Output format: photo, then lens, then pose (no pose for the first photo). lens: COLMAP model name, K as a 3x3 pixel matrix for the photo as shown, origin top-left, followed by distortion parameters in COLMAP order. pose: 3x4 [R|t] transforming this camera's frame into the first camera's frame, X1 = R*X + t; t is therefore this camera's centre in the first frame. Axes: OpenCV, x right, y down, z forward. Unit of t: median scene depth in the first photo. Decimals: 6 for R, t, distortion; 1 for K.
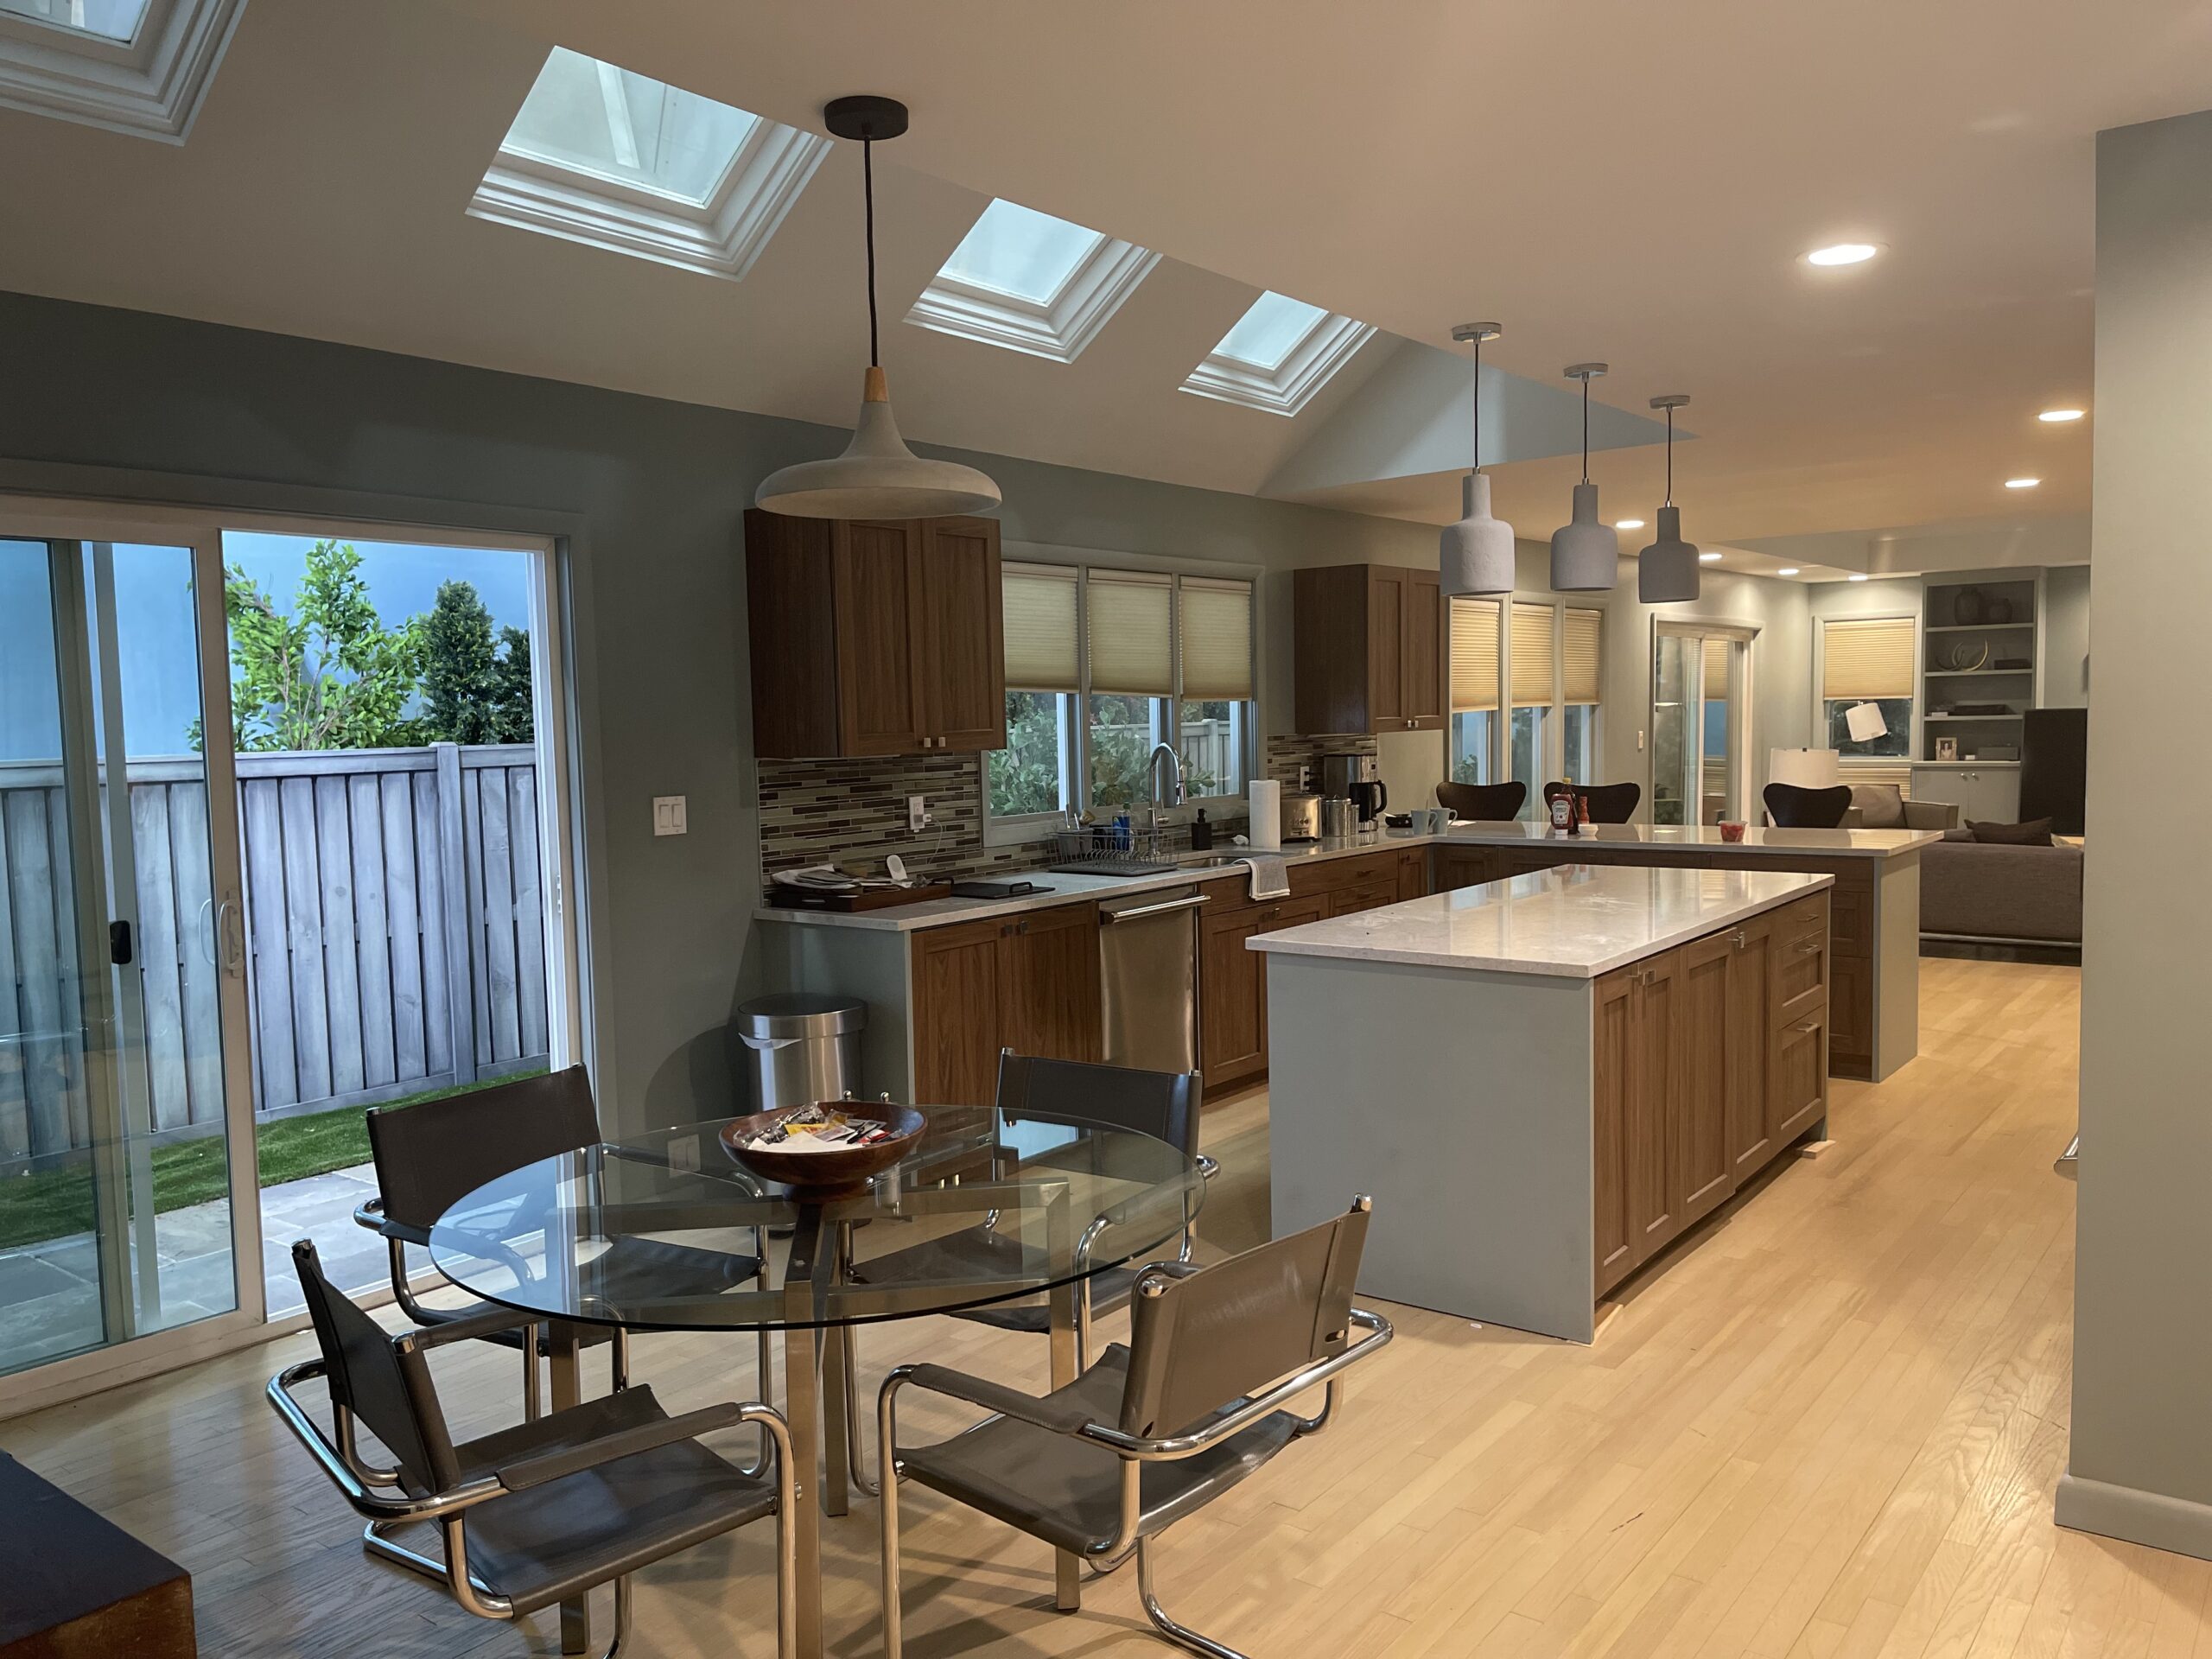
lens RADIAL K [[1670.0, 0, 1087.3], [0, 1670.0, 830.6], [0, 0, 1]] dist [0.064873, -0.077972]
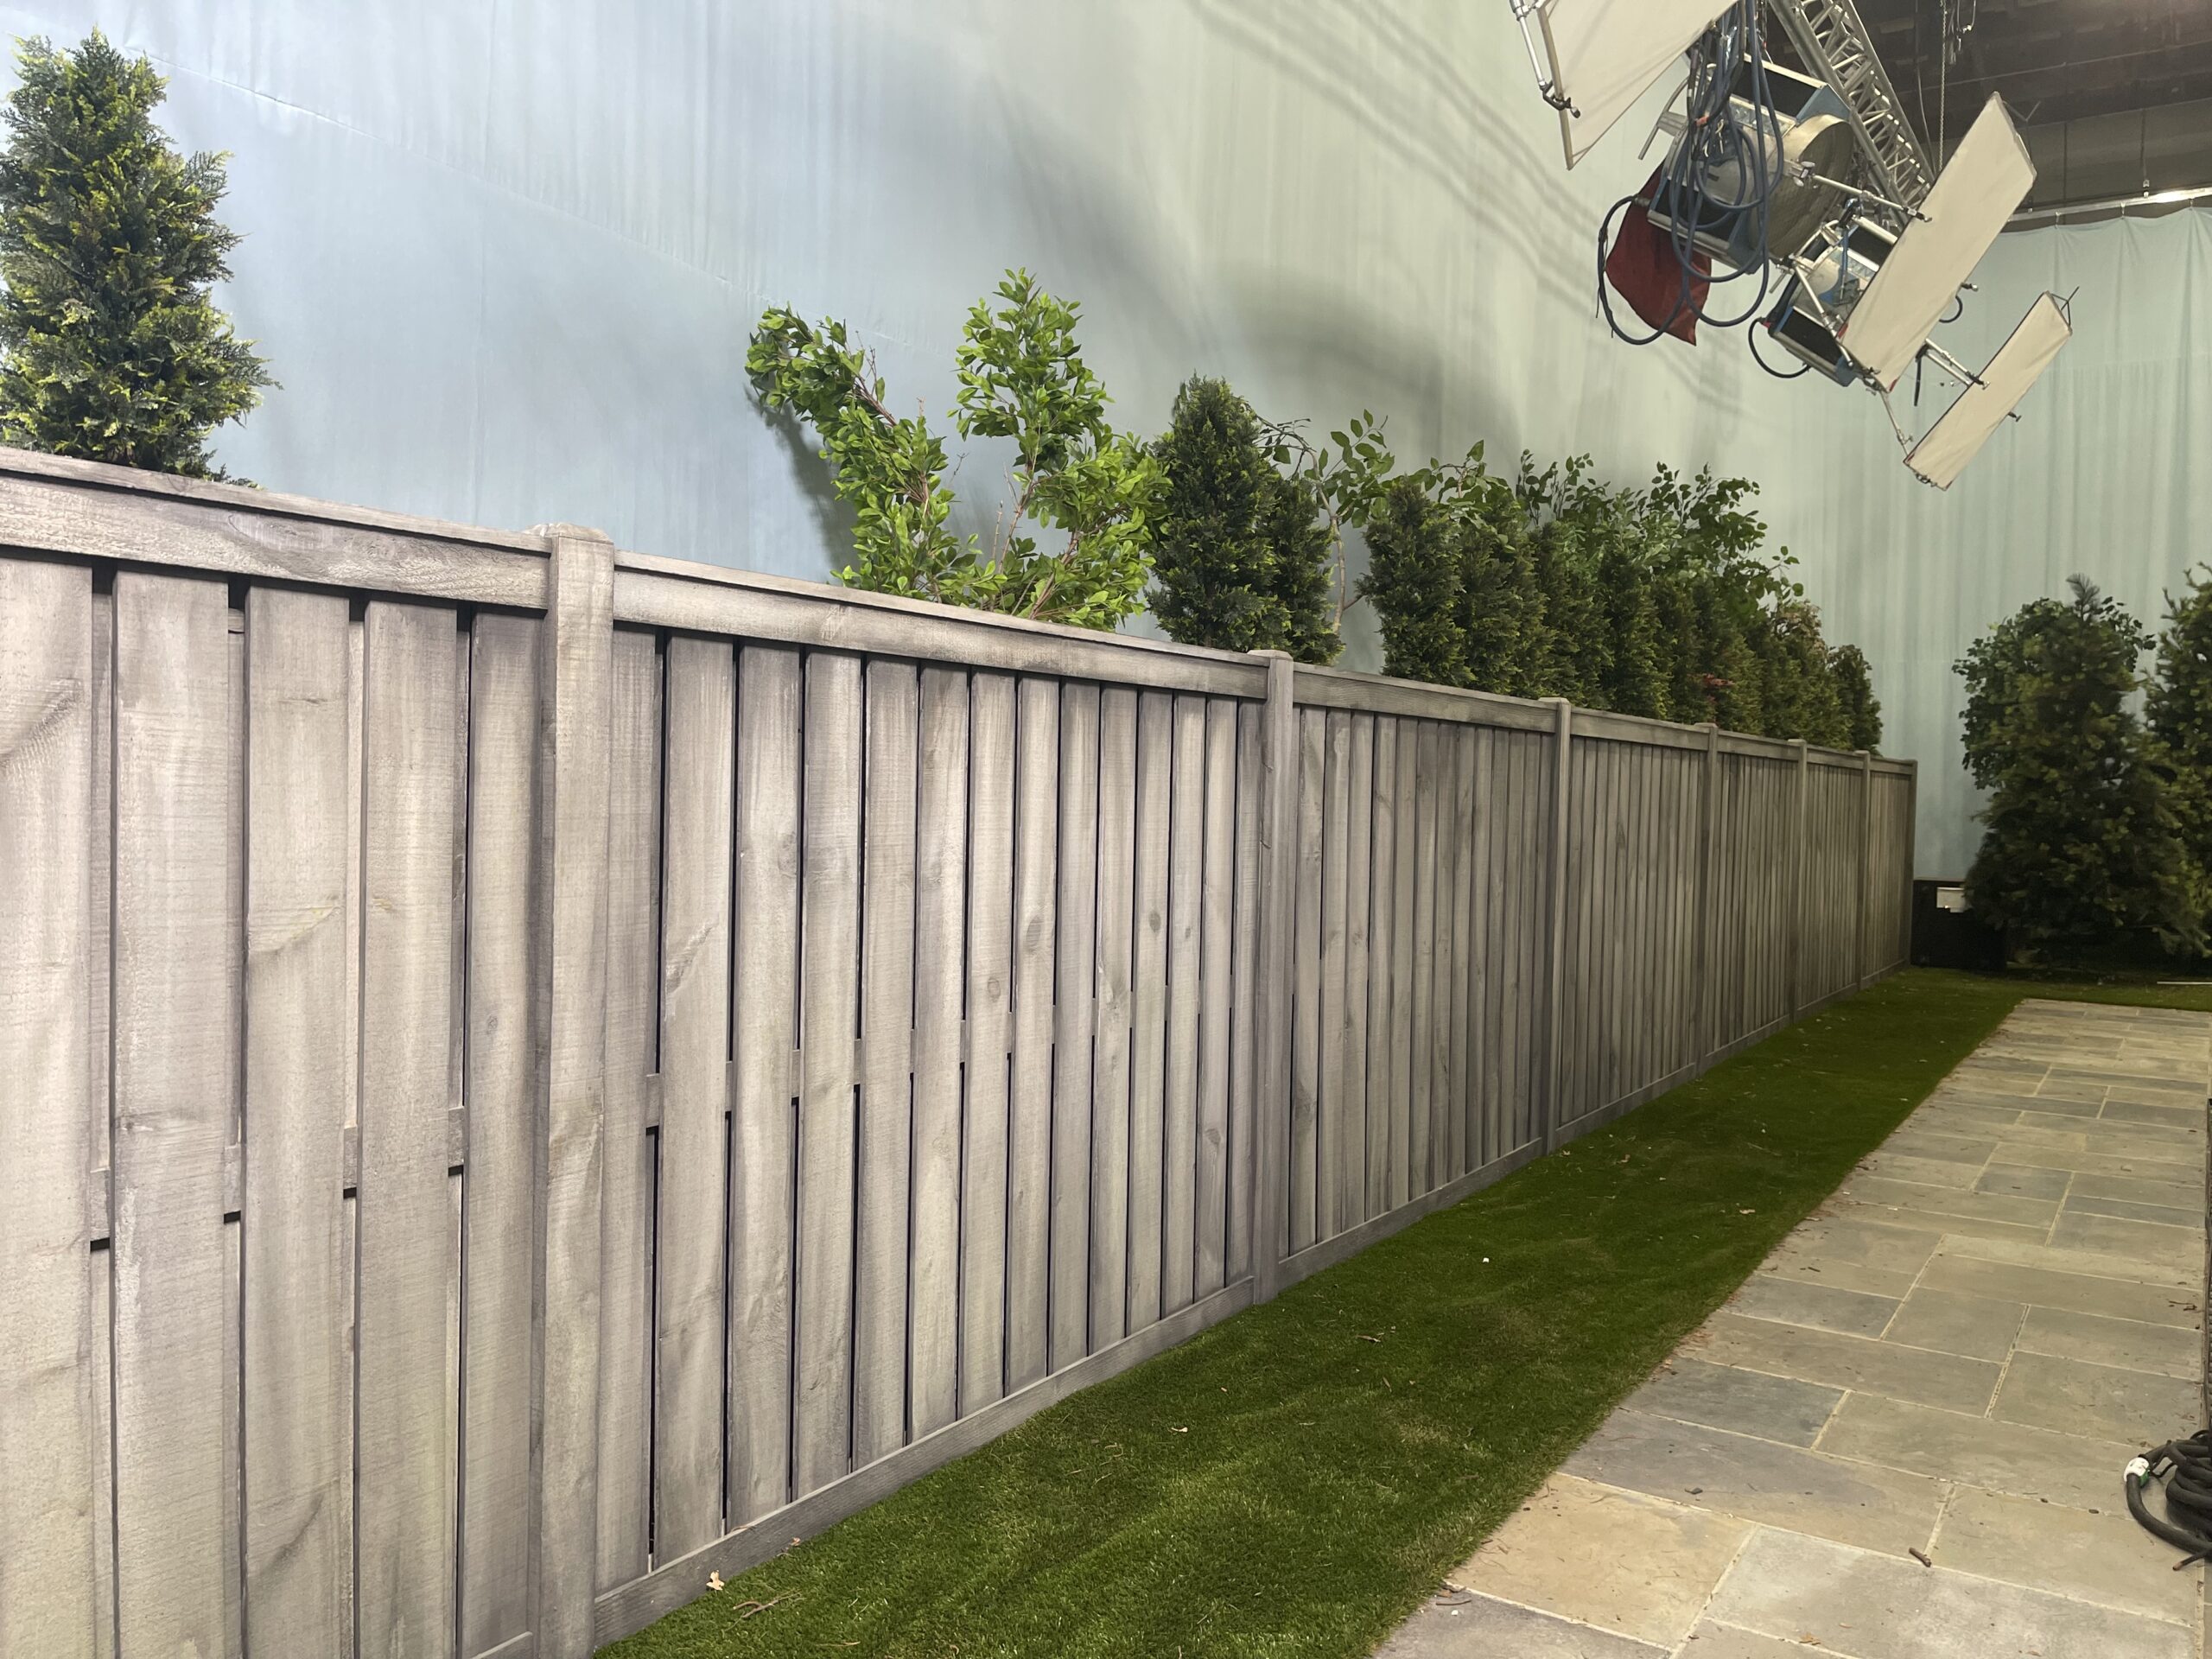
lens RADIAL K [[1670.0, 0, 1100.7], [0, 1670.0, 825.6], [0, 0, 1]] dist [0.064873, -0.077972]
pose [[0.996397, 0.042455, 0.073426, -0.489671], [-0.038984, 0.998083, -0.048071, 0.031486], [-0.075326, 0.045035, 0.996141, 0.497853]]
